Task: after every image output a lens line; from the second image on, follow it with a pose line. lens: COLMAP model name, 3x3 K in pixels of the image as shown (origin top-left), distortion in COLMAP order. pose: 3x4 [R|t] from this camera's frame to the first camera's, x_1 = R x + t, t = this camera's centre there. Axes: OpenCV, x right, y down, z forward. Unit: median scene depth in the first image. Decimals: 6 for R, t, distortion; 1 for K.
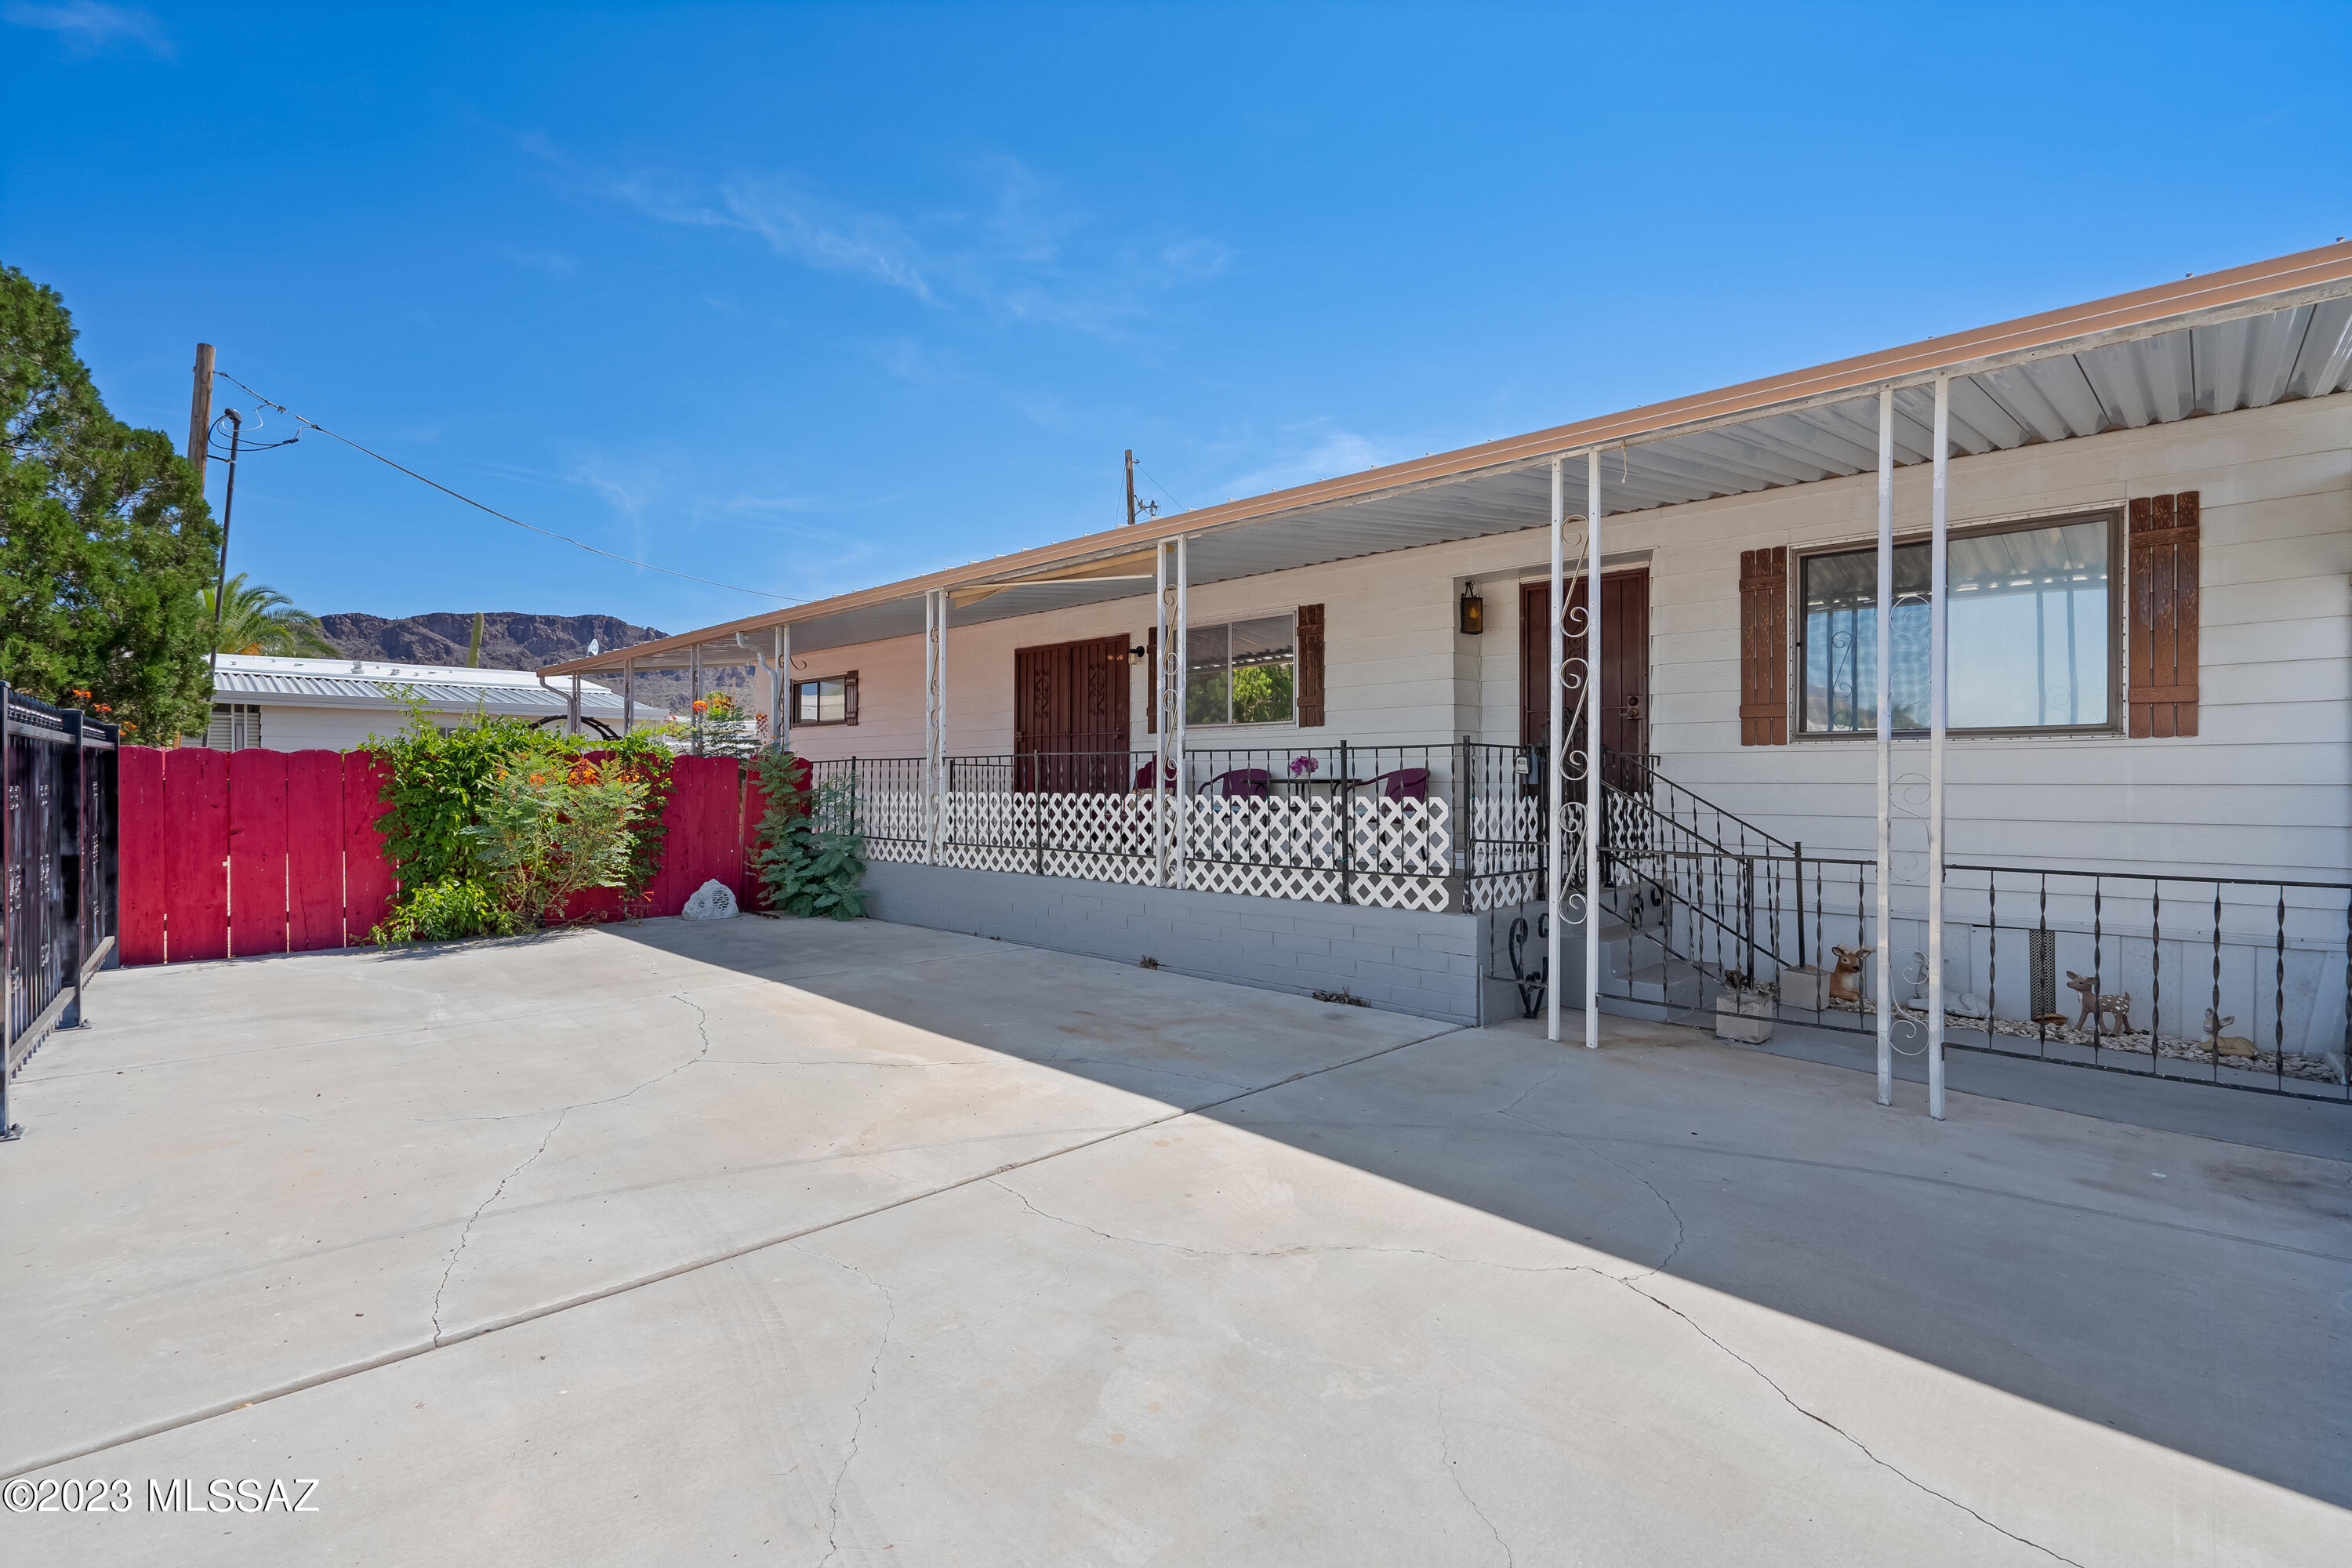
lens RADIAL K [[1074.4, 0, 1161.2], [0, 1074.4, 778.8], [0, 0, 1]] dist [0.000666, 0.000110]
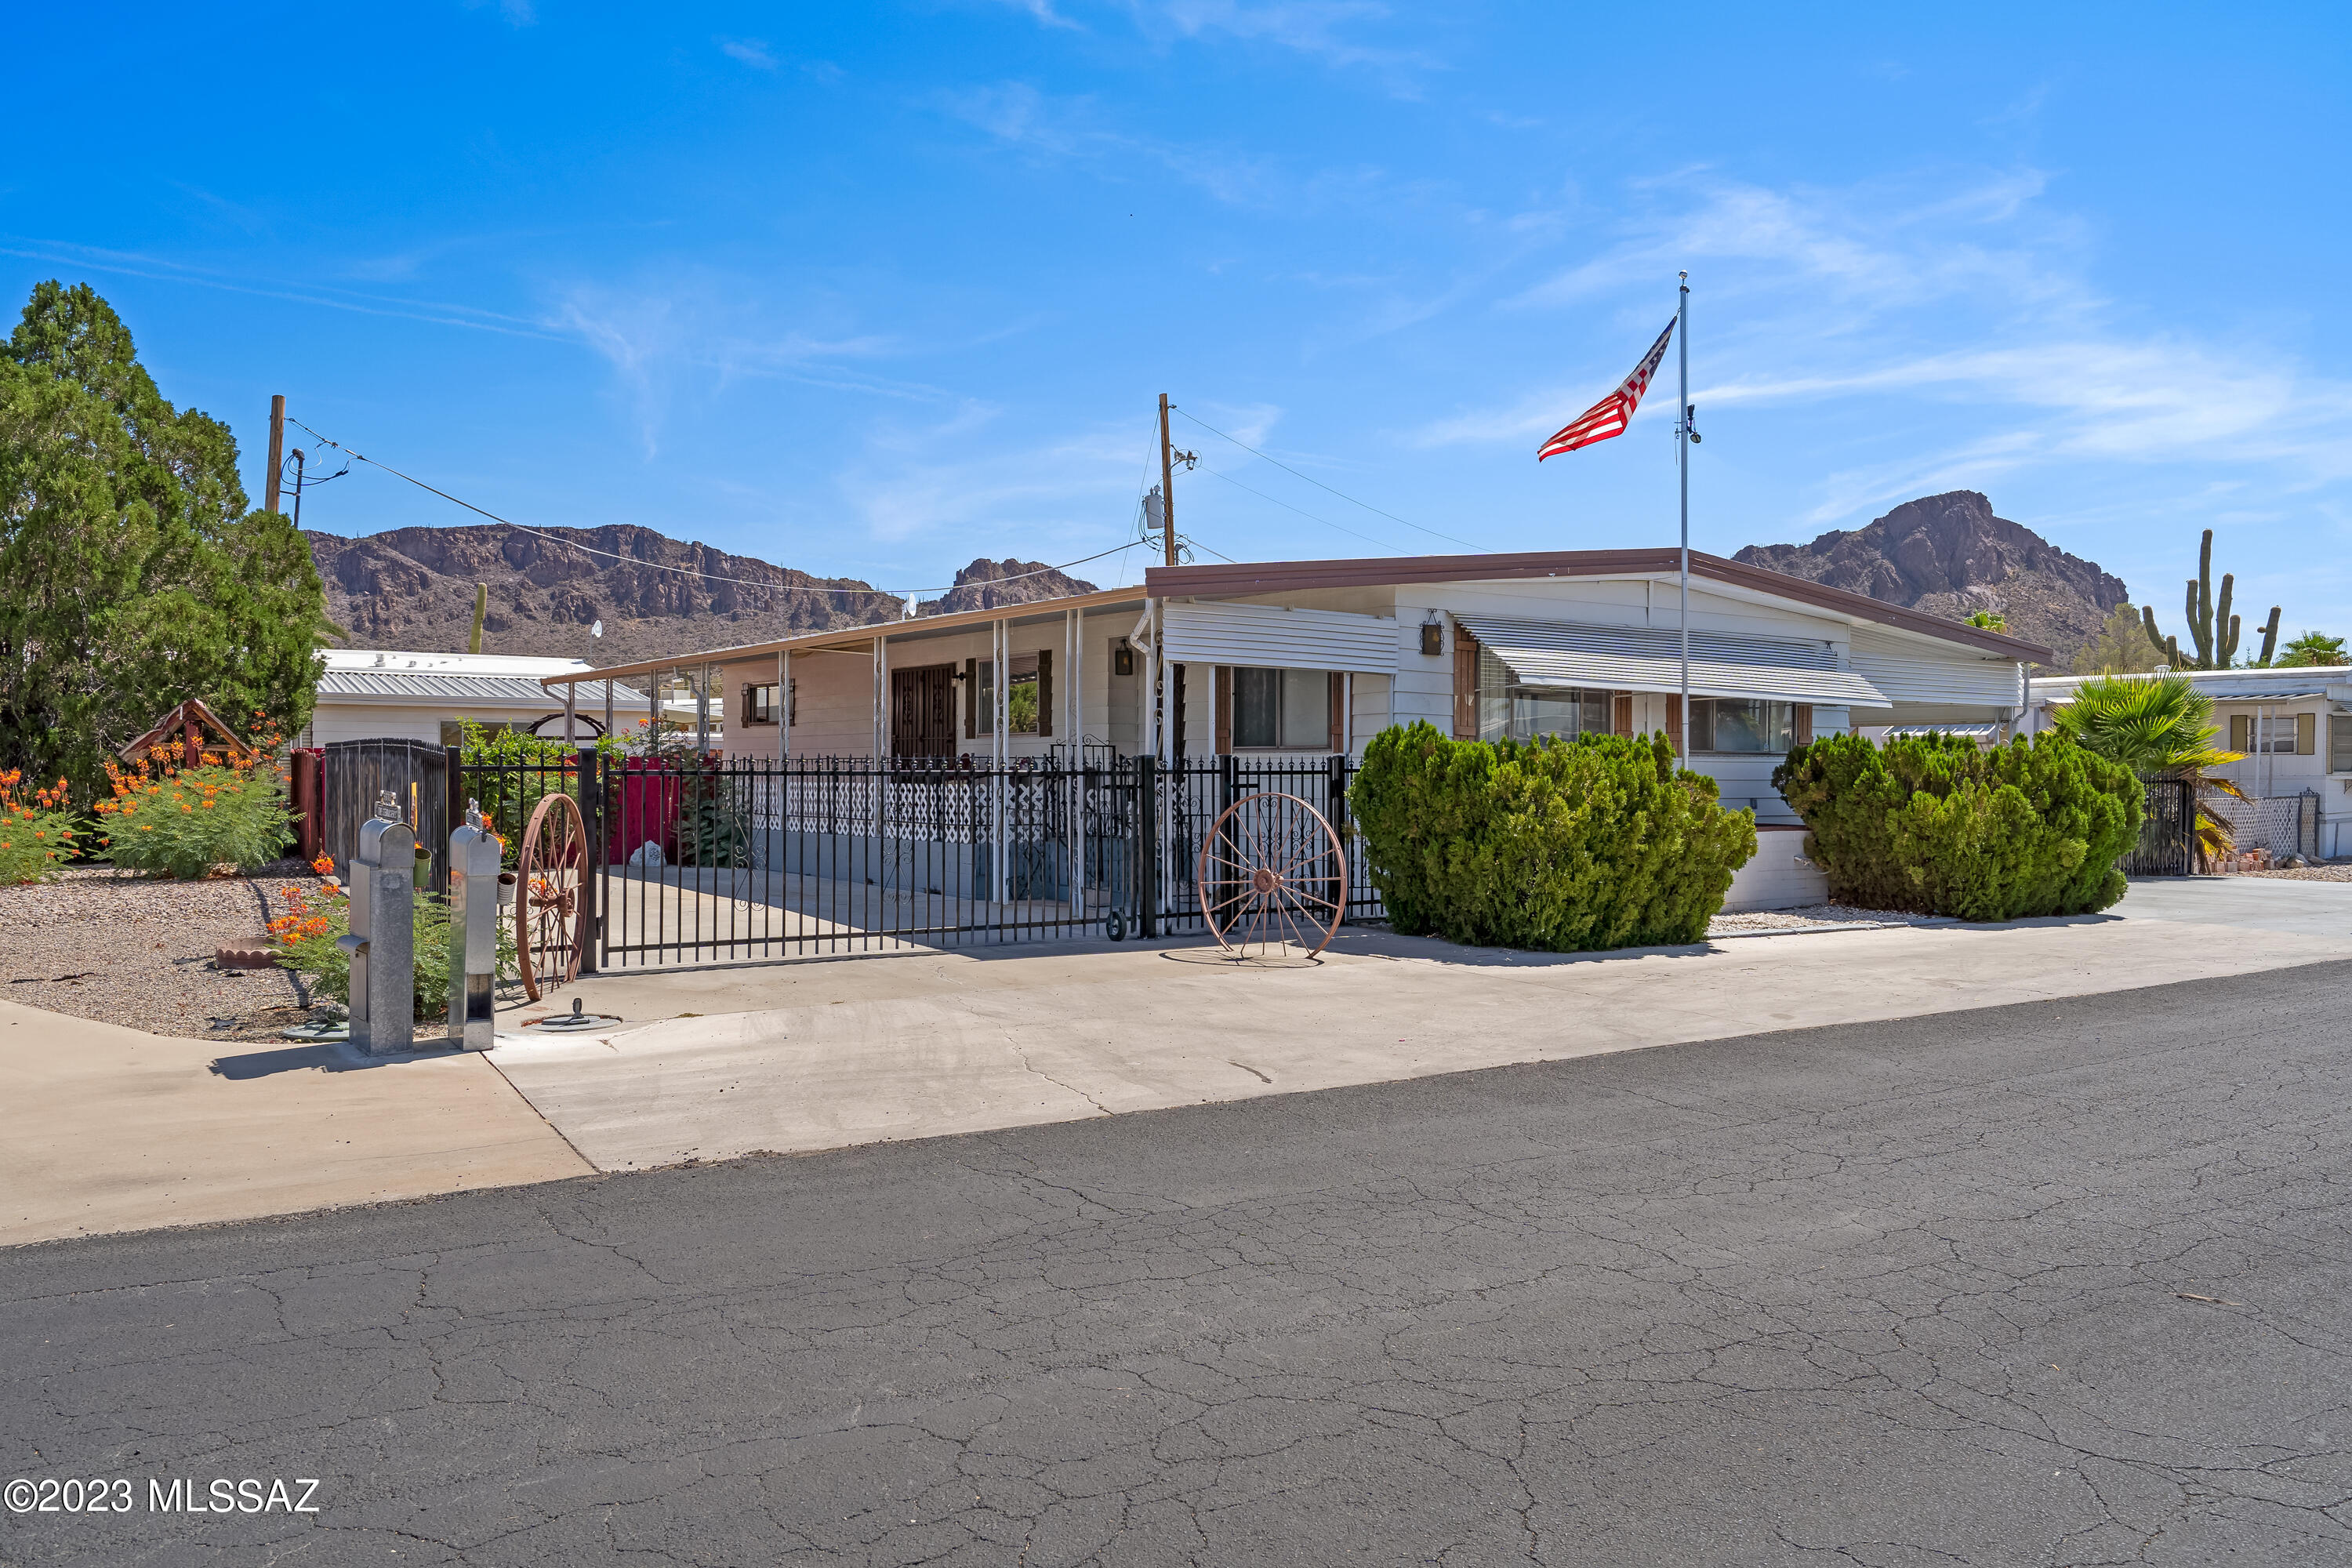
lens RADIAL K [[1749.0, 0, 1153.1], [0, 1749.0, 789.5], [0, 0, 1]] dist [0.004055, -0.002483]
pose [[0.981914, 0.004522, -0.189274, 0.392773], [-0.002253, 0.999923, 0.012199, -0.004408], [0.189314, -0.011552, 0.981849, -0.674104]]
